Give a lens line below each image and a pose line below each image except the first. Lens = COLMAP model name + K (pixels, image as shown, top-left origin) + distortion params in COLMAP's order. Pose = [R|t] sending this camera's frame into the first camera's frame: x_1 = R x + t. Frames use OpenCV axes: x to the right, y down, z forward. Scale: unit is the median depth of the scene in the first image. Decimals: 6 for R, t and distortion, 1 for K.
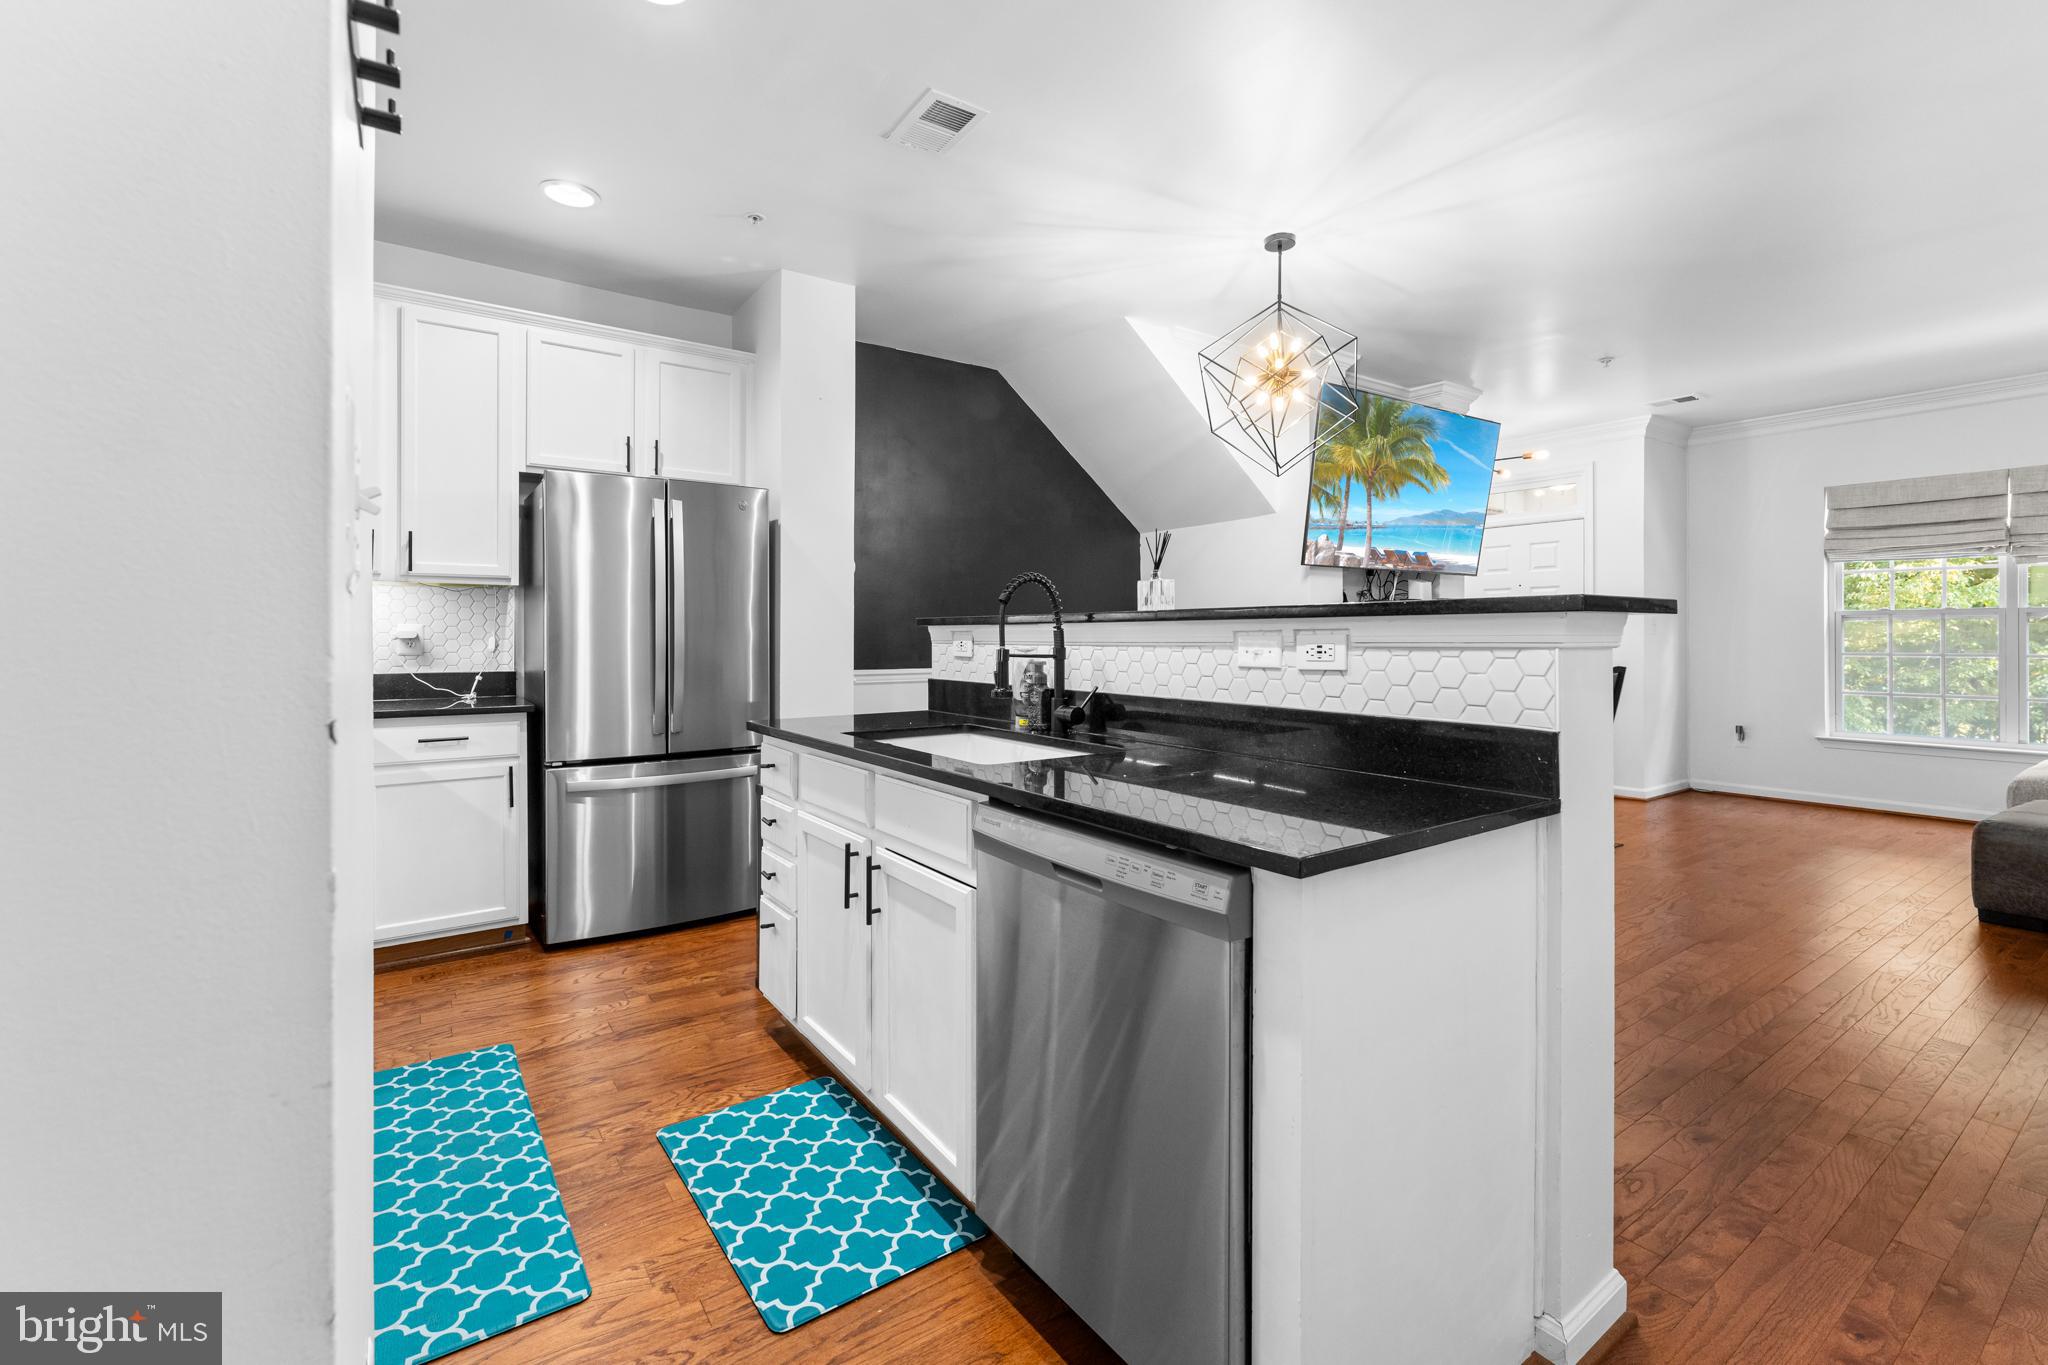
lens RADIAL K [[880.9, 0, 1022.3], [0, 880.9, 643.0], [0, 0, 1]] dist [-0.004105, 0.000803]
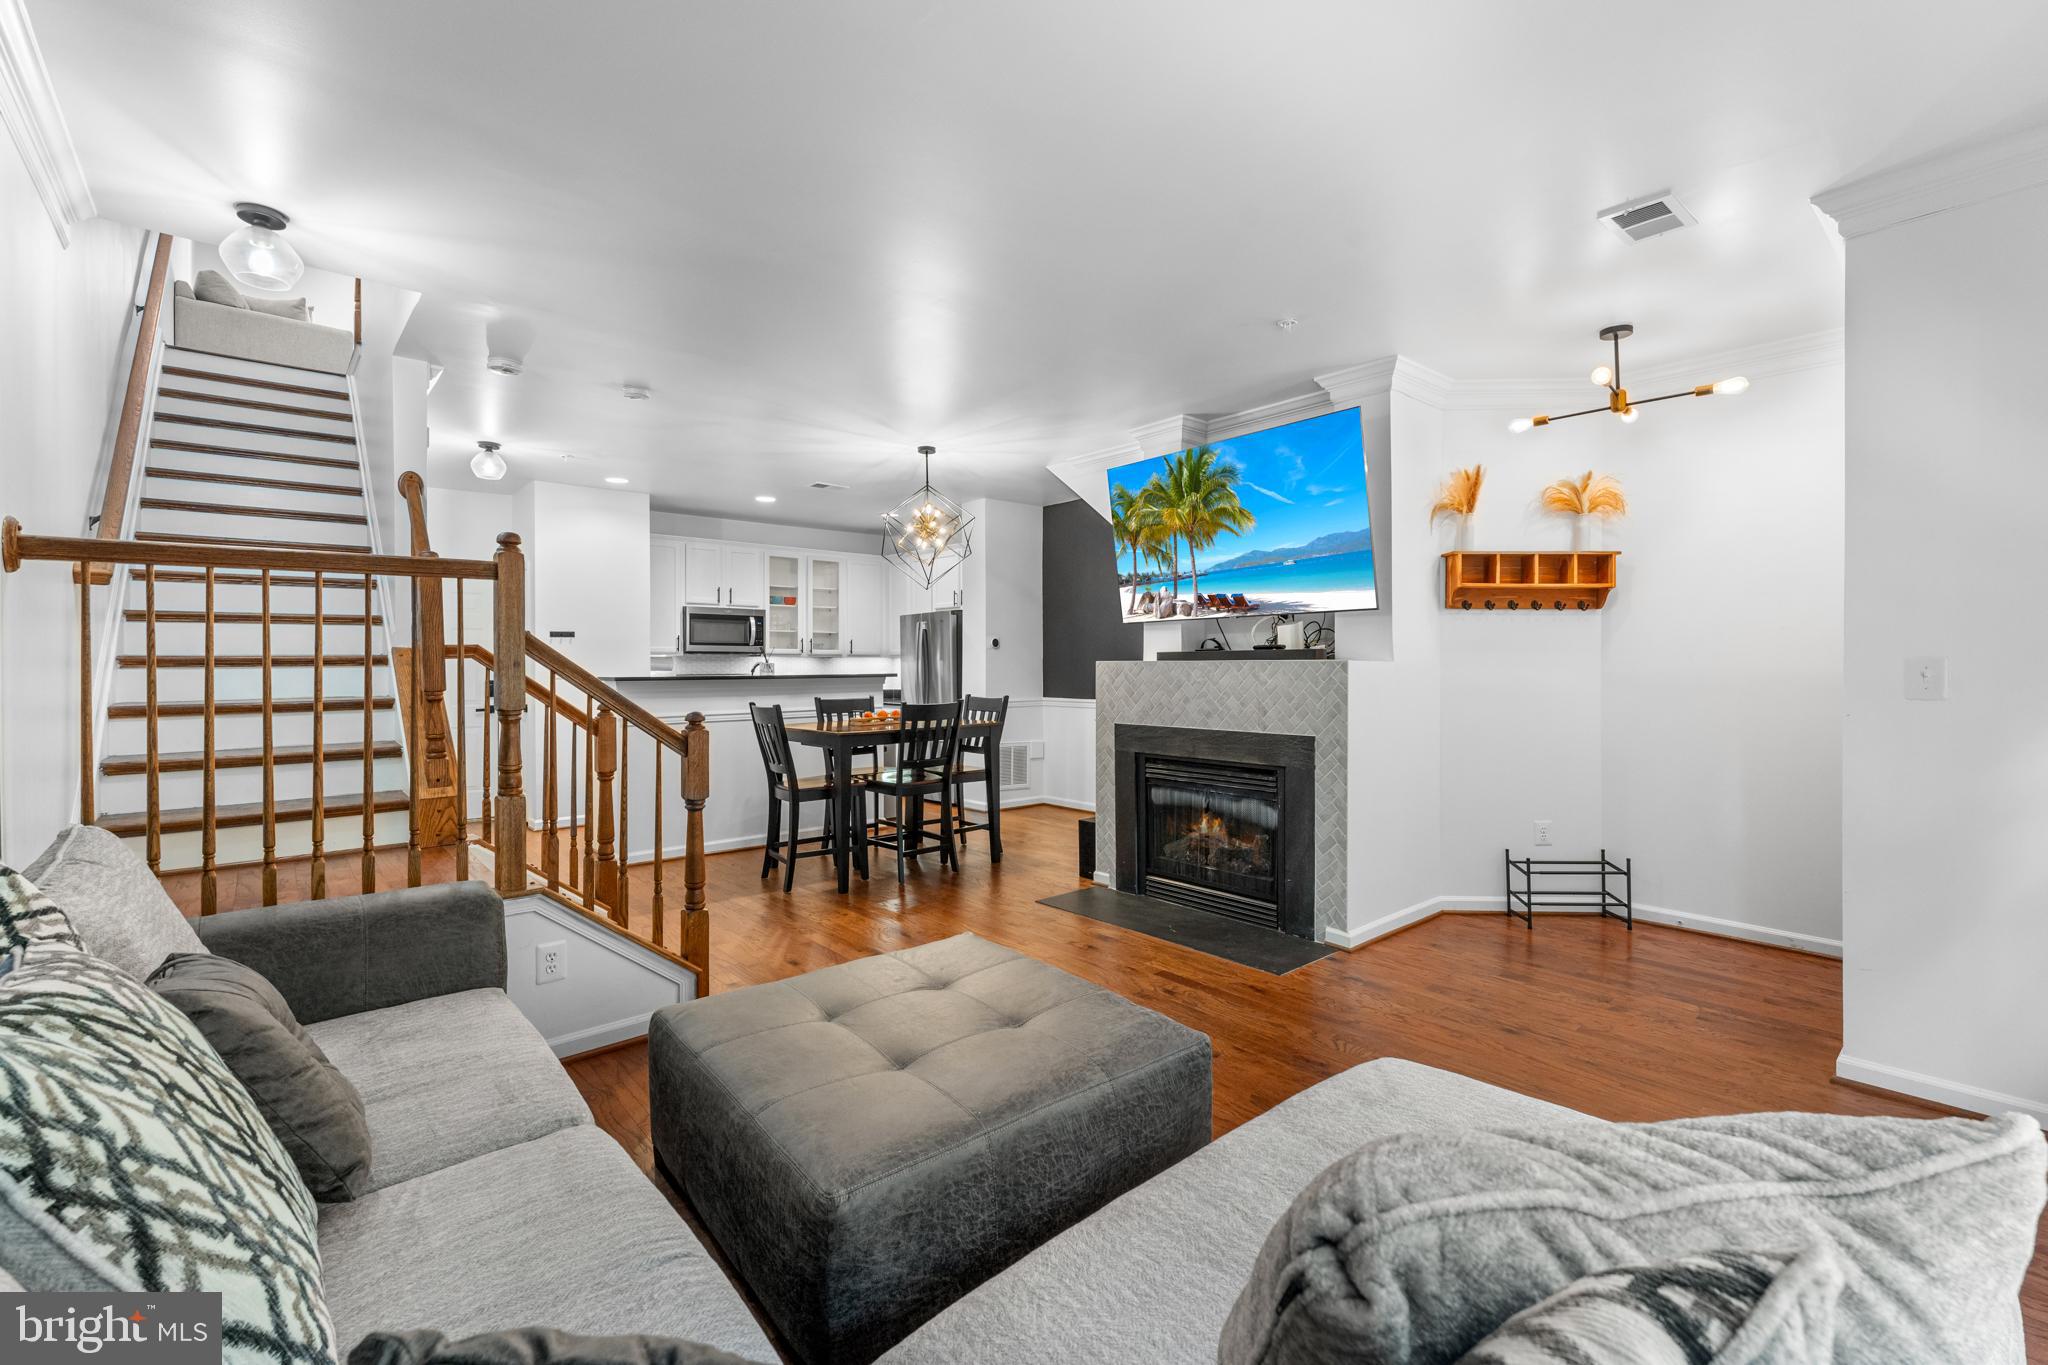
lens RADIAL K [[880.9, 0, 1035.4], [0, 880.9, 666.8], [0, 0, 1]] dist [-0.004105, 0.000803]
pose [[0.114489, 0.006516, -0.993403, 1.815010], [-0.001209, 0.999979, 0.006420, -0.047377], [0.993424, 0.000466, 0.114494, 0.921140]]
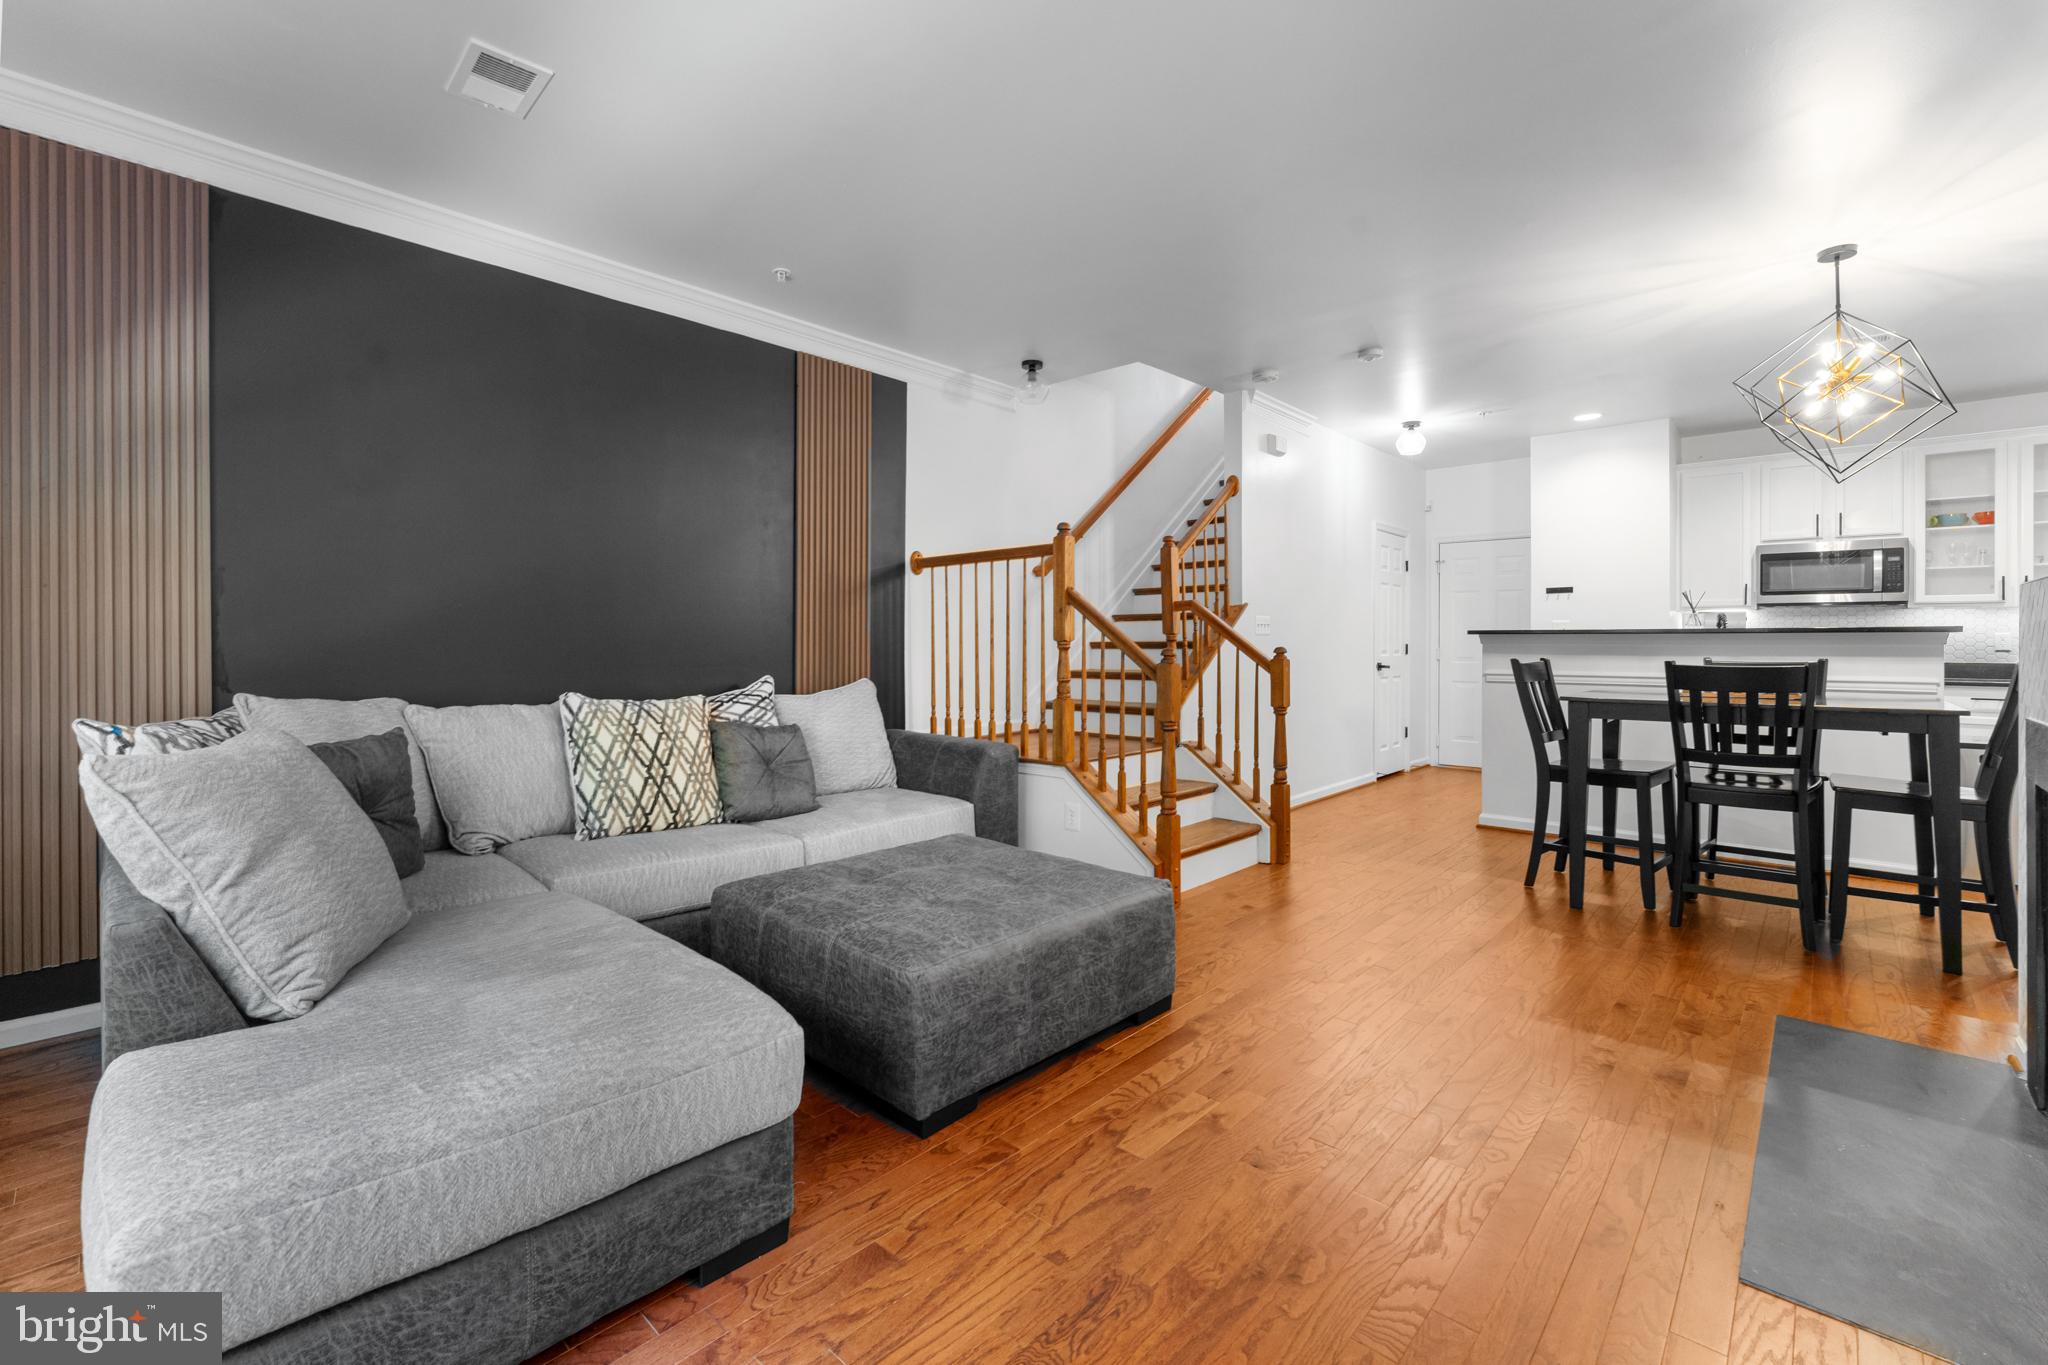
lens RADIAL K [[880.9, 0, 1007.3], [0, 880.9, 632.9], [0, 0, 1]] dist [-0.004105, 0.000803]
pose [[-0.980403, 0.000246, -0.197003, 1.304780], [0.000807, 0.999996, -0.002767, -0.012489], [0.197002, -0.002872, -0.980399, 1.652740]]
